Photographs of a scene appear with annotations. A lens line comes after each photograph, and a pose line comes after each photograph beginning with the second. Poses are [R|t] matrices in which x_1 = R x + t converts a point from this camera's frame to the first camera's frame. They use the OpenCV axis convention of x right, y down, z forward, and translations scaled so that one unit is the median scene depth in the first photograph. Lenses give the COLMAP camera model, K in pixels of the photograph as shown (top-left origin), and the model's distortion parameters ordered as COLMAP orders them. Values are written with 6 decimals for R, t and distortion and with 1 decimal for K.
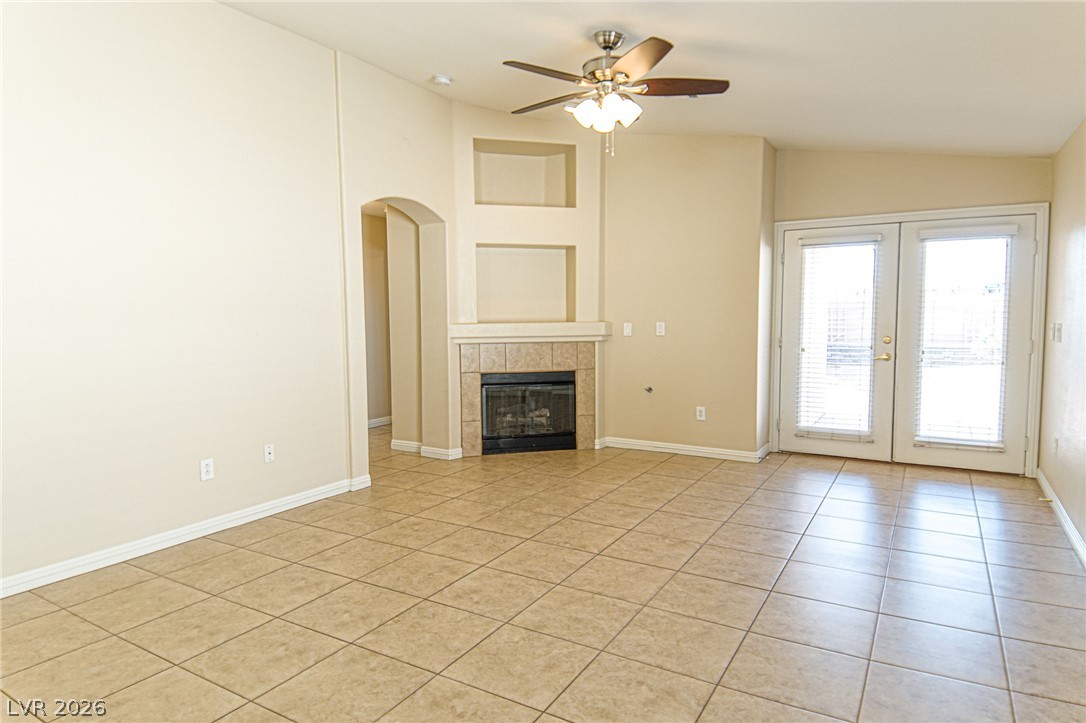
lens RADIAL K [[647.9, 0, 538.3], [0, 647.9, 358.3], [0, 0, 1]] dist [0.096707, -0.117777]
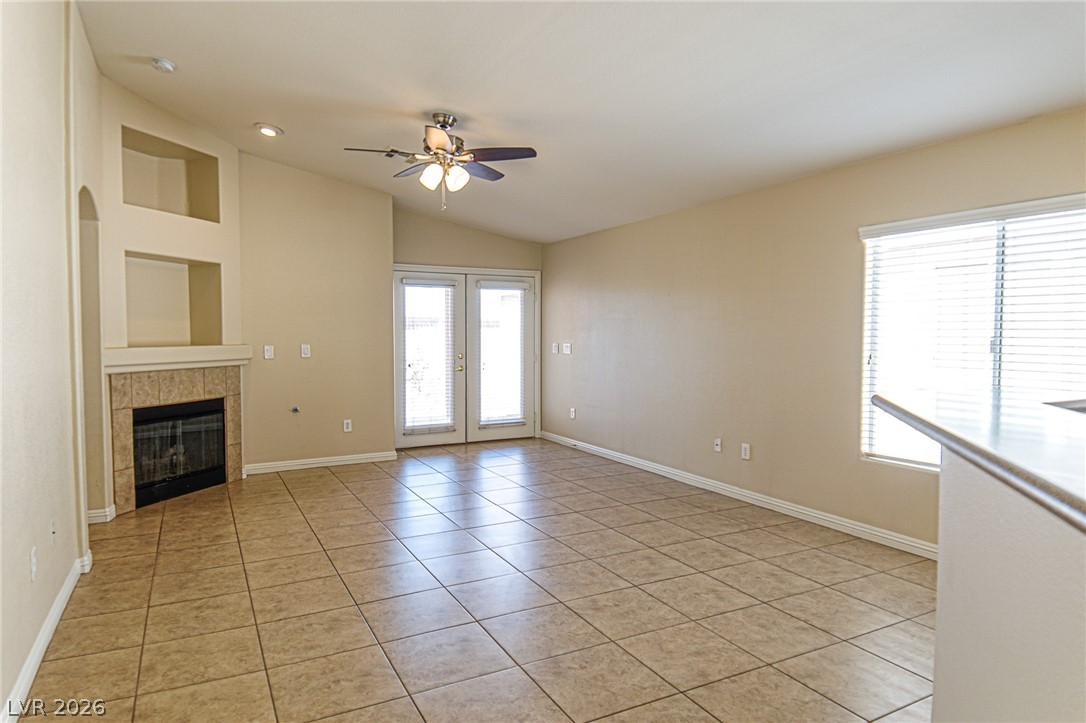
lens RADIAL K [[647.9, 0, 538.3], [0, 647.9, 358.3], [0, 0, 1]] dist [0.096707, -0.117777]
pose [[0.521391, -0.026419, 0.852909, -0.536590], [0.057582, 0.998332, -0.004277, -0.007444], [-0.851373, 0.051342, 0.522043, 0.127777]]
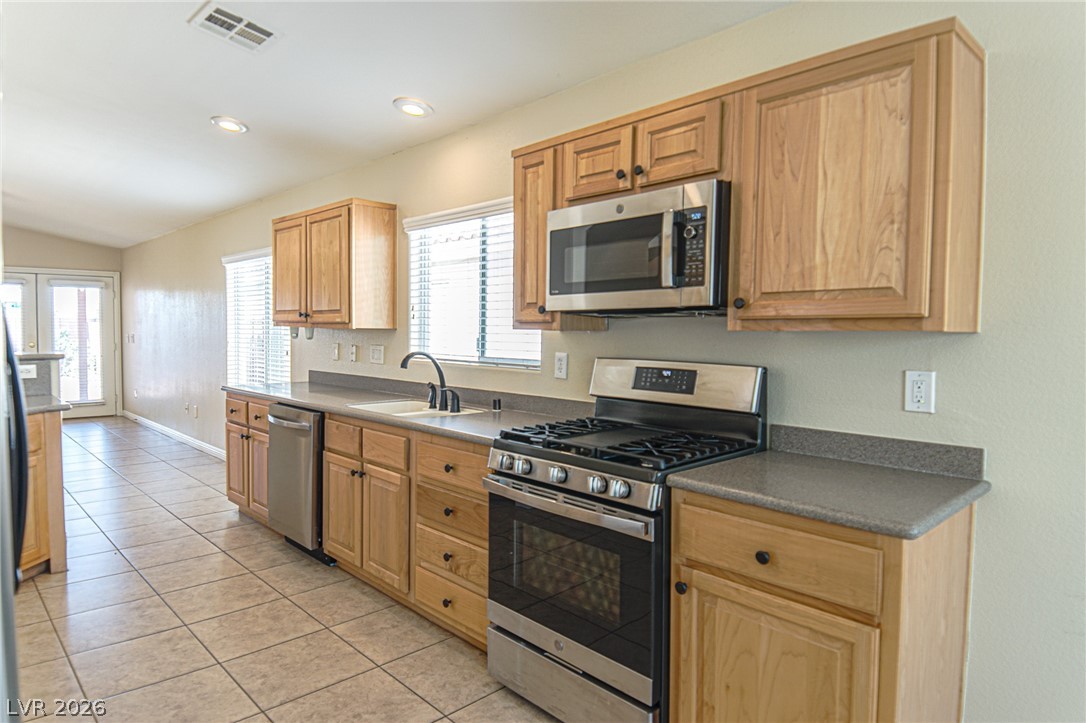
lens RADIAL K [[647.9, 0, 538.3], [0, 647.9, 358.3], [0, 0, 1]] dist [0.096707, -0.117777]
pose [[0.278325, -0.034445, 0.959869, -0.634544], [0.059441, 0.998059, 0.018580, 0.045081], [-0.958646, 0.051884, 0.279832, -0.598760]]
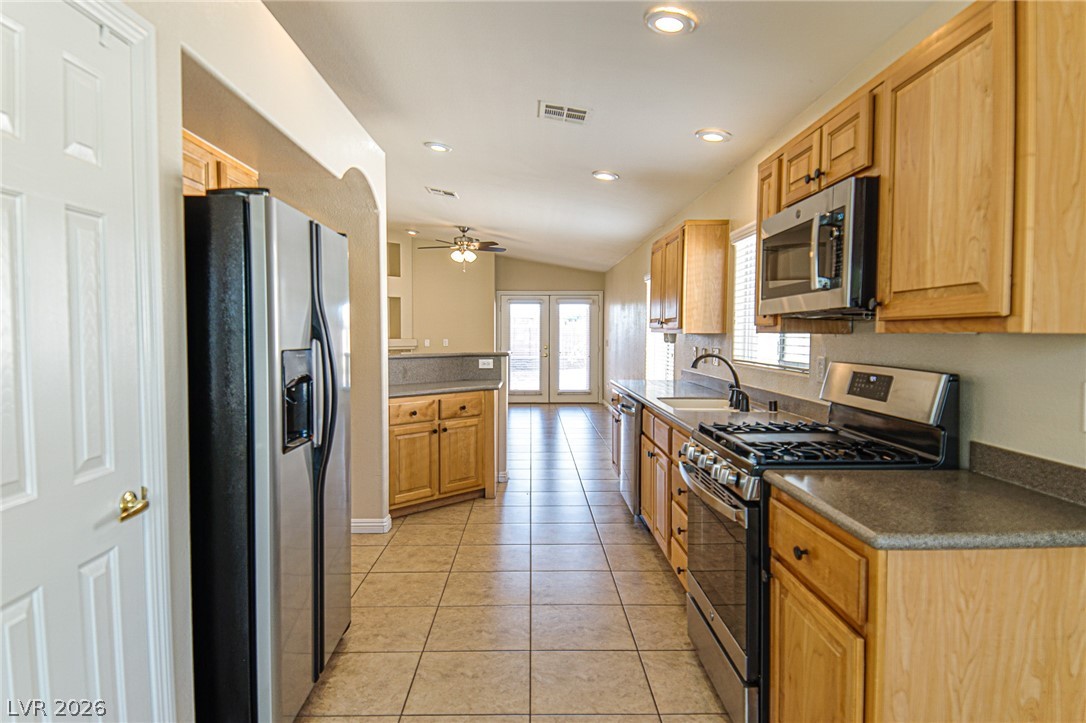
lens RADIAL K [[647.9, 0, 538.3], [0, 647.9, 358.3], [0, 0, 1]] dist [0.096707, -0.117777]
pose [[0.854679, -0.013300, 0.518987, -0.588599], [0.030821, 0.999208, -0.025150, 0.058961], [-0.518242, 0.037491, 0.854412, -0.797744]]
